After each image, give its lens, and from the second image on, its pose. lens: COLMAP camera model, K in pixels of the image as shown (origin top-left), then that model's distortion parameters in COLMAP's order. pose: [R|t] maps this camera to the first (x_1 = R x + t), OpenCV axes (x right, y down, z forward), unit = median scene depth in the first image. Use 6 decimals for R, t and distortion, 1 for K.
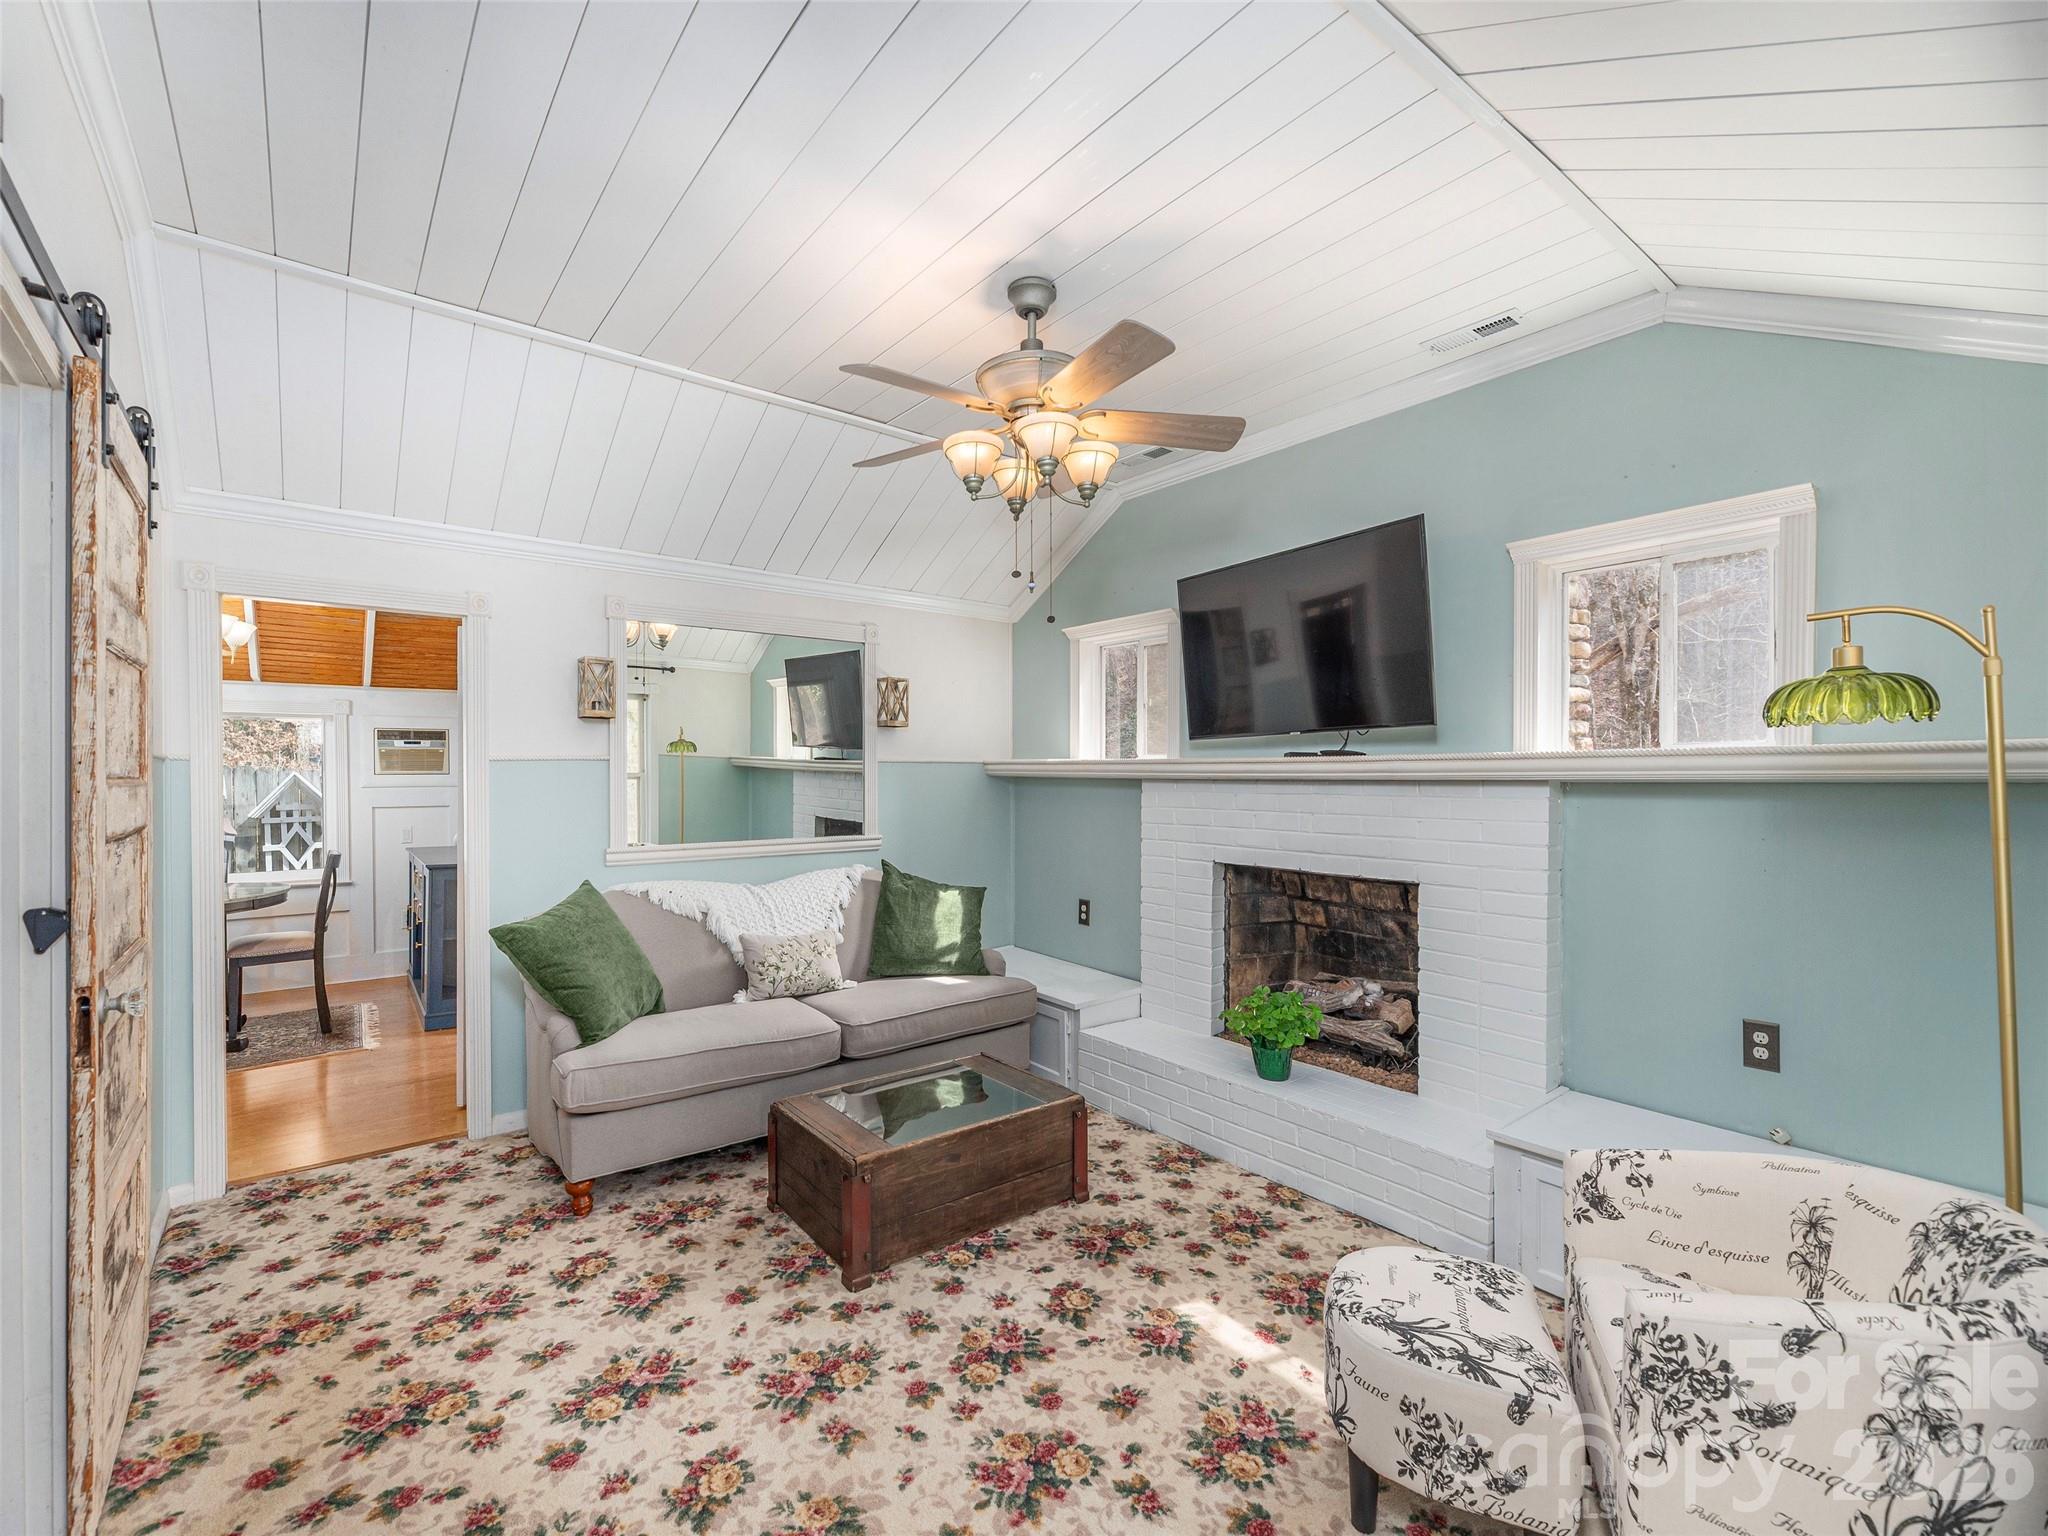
lens RADIAL K [[859.7, 0, 961.2], [0, 859.7, 794.2], [0, 0, 1]] dist [0.000364, -0.000126]
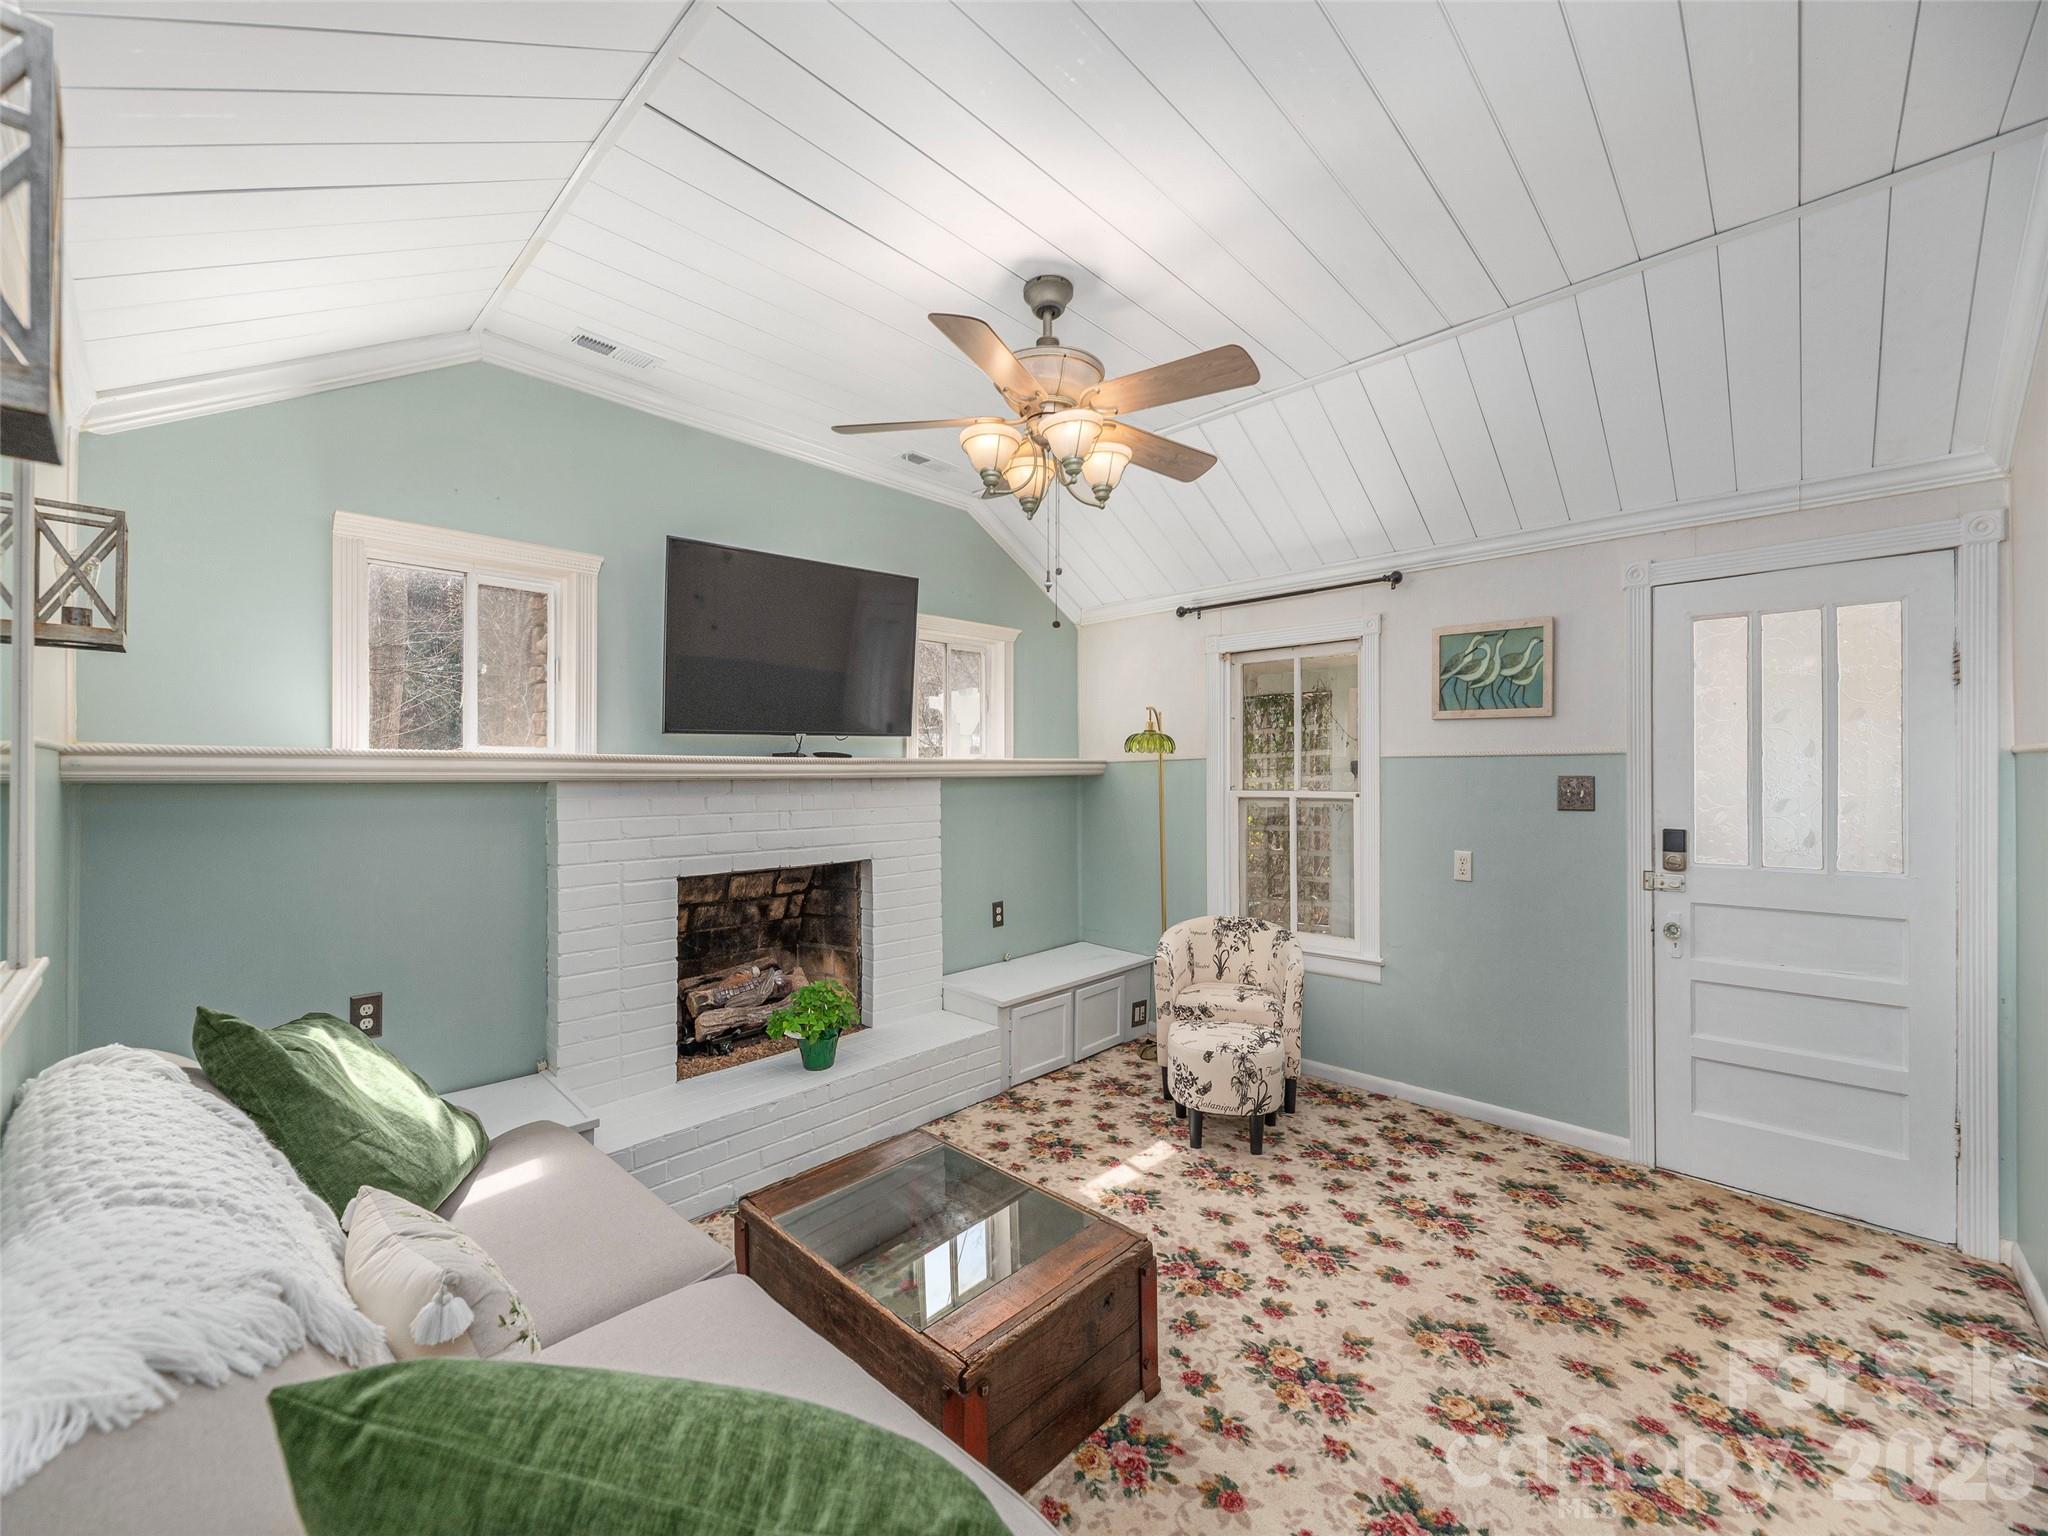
lens RADIAL K [[848.1, 0, 1006.1], [0, 848.1, 780.1], [0, 0, 1]] dist [-0.001082, -0.000131]
pose [[-0.174176, -0.011374, 0.984649, -0.845829], [0.022682, 0.999622, 0.015560, -0.032561], [-0.984453, 0.025044, -0.173852, 1.185529]]
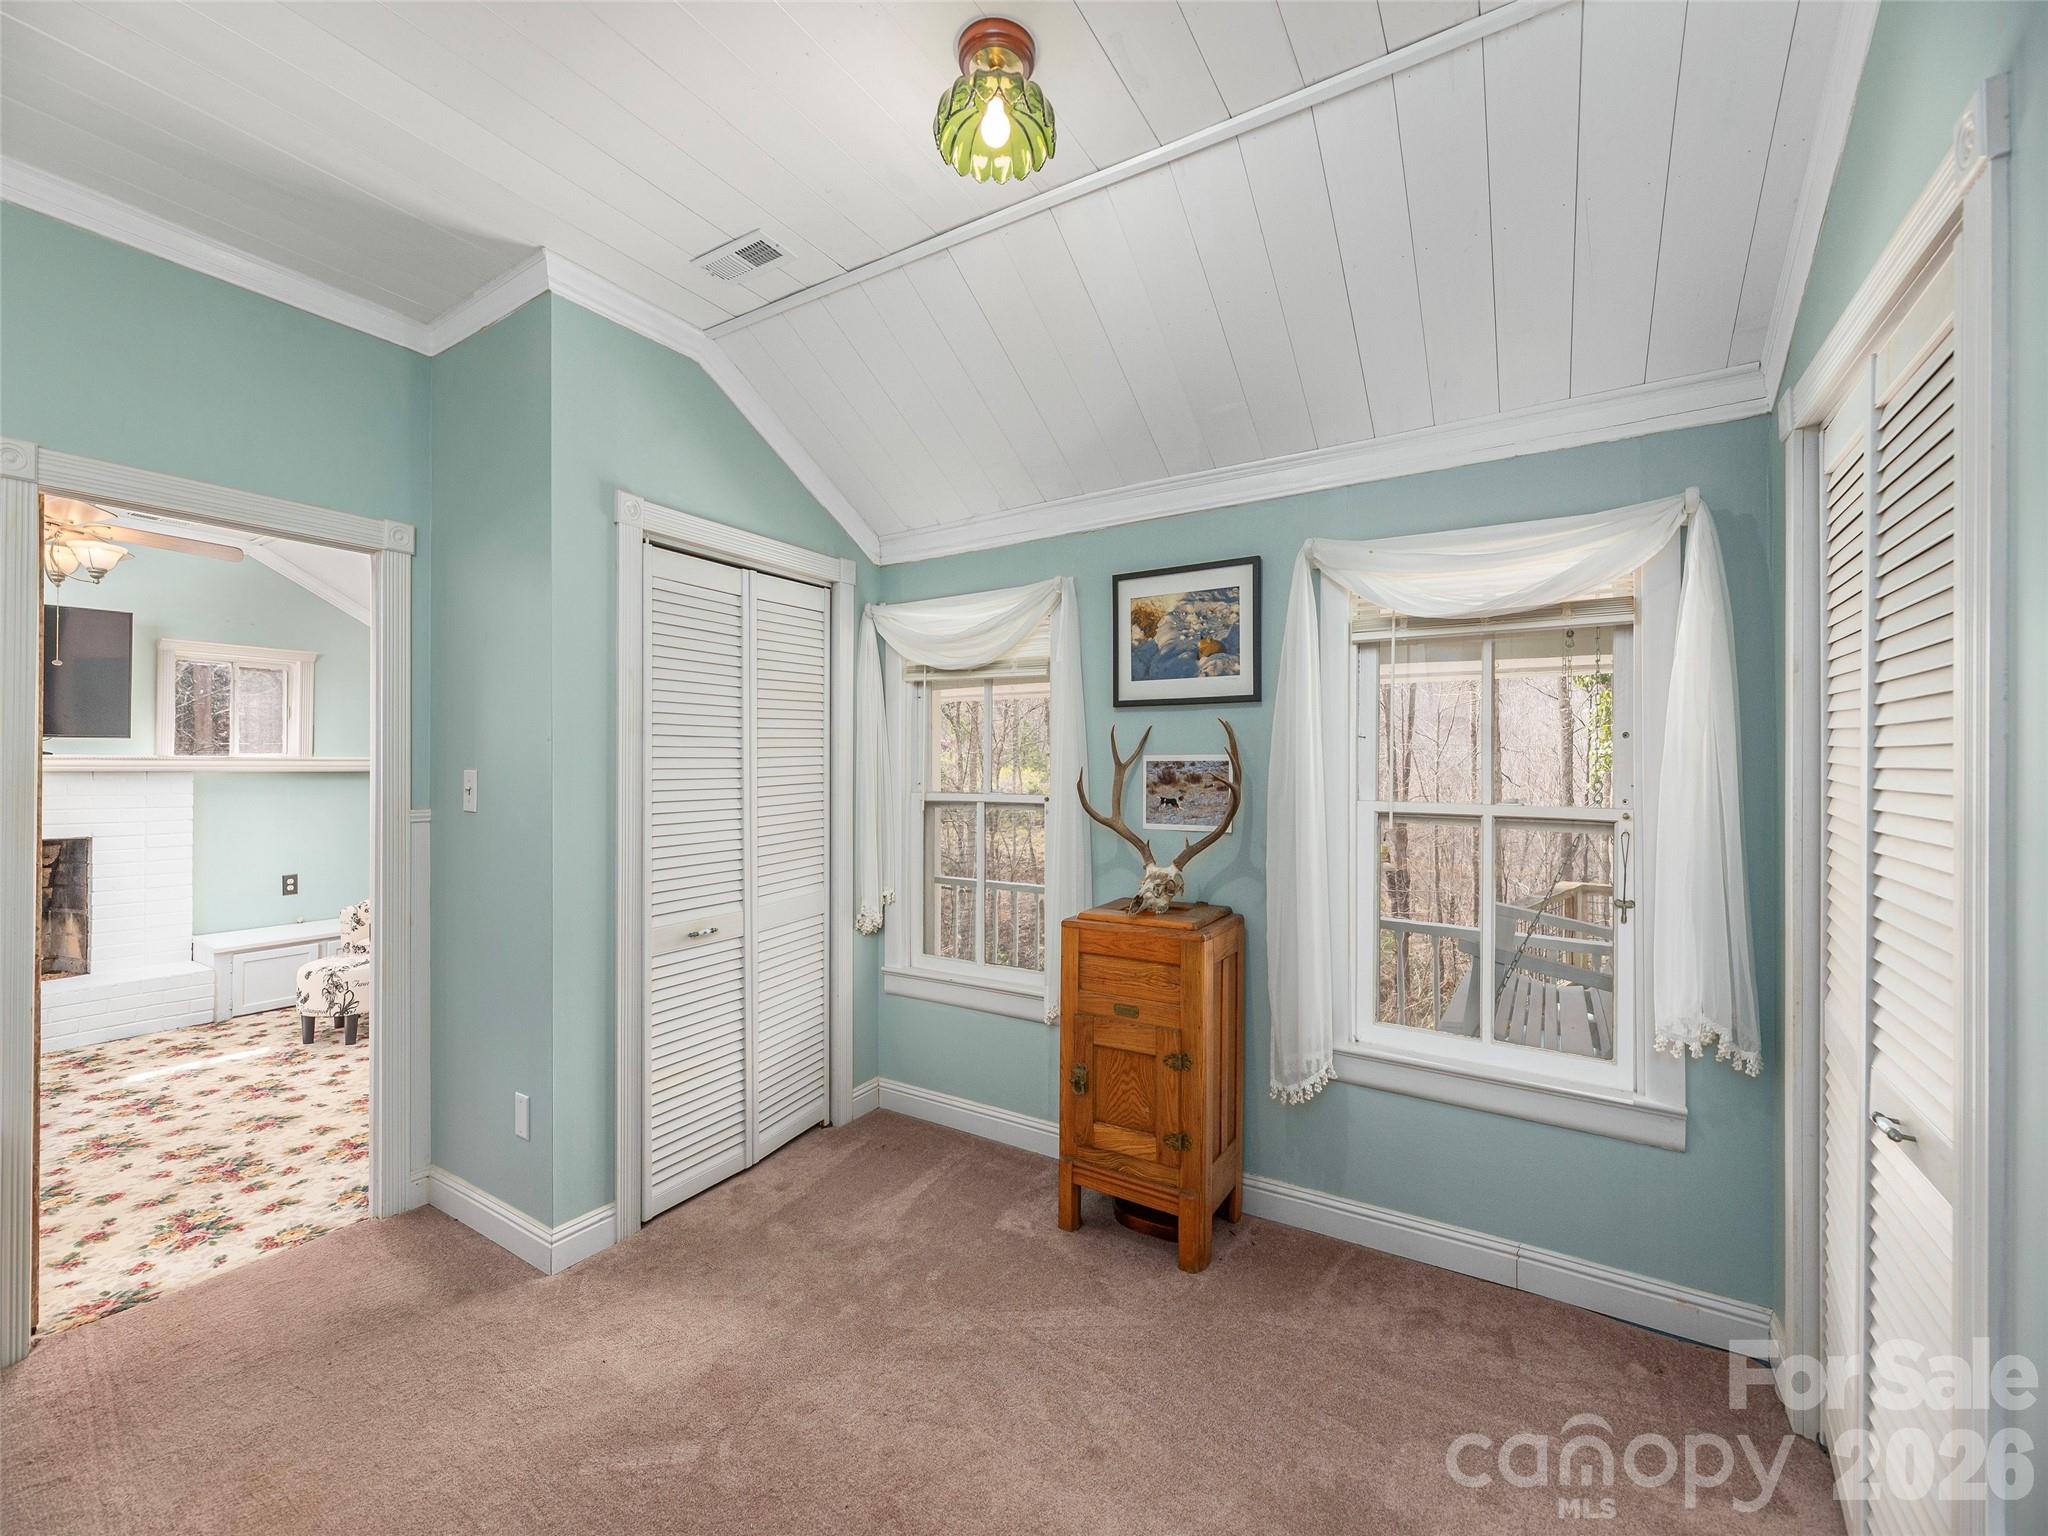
lens RADIAL K [[848.1, 0, 1049.8], [0, 848.1, 770.6], [0, 0, 1]] dist [-0.001082, -0.000131]
pose [[-0.393067, 0.000485, 0.919510, -1.819697], [0.009161, 0.999952, 0.003389, -0.007063], [-0.919464, 0.009755, -0.393053, 0.002738]]
